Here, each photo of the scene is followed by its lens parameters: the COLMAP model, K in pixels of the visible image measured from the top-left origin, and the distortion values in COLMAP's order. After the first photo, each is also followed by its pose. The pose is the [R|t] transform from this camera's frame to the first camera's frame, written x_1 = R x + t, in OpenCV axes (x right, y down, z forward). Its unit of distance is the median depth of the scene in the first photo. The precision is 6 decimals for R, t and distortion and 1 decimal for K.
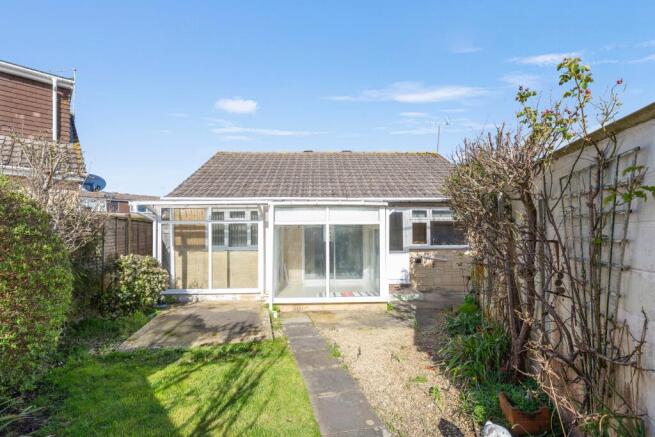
lens RADIAL K [[304.5, 0, 329.8], [0, 304.5, 232.3], [0, 0, 1]] dist [0.003258, -0.000420]
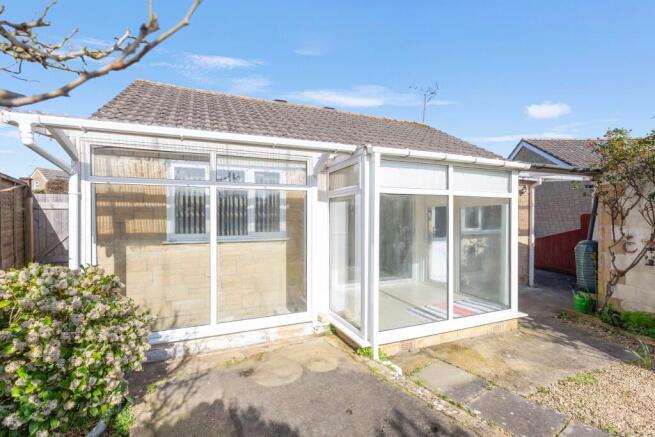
lens RADIAL K [[304.5, 0, 327.3], [0, 304.5, 219.9], [0, 0, 1]] dist [0.003258, -0.000420]
pose [[0.928215, 0.004652, 0.372015, -0.351846], [-0.009748, 0.999883, 0.011819, 0.011684], [-0.371916, -0.014597, 0.928152, 0.425297]]
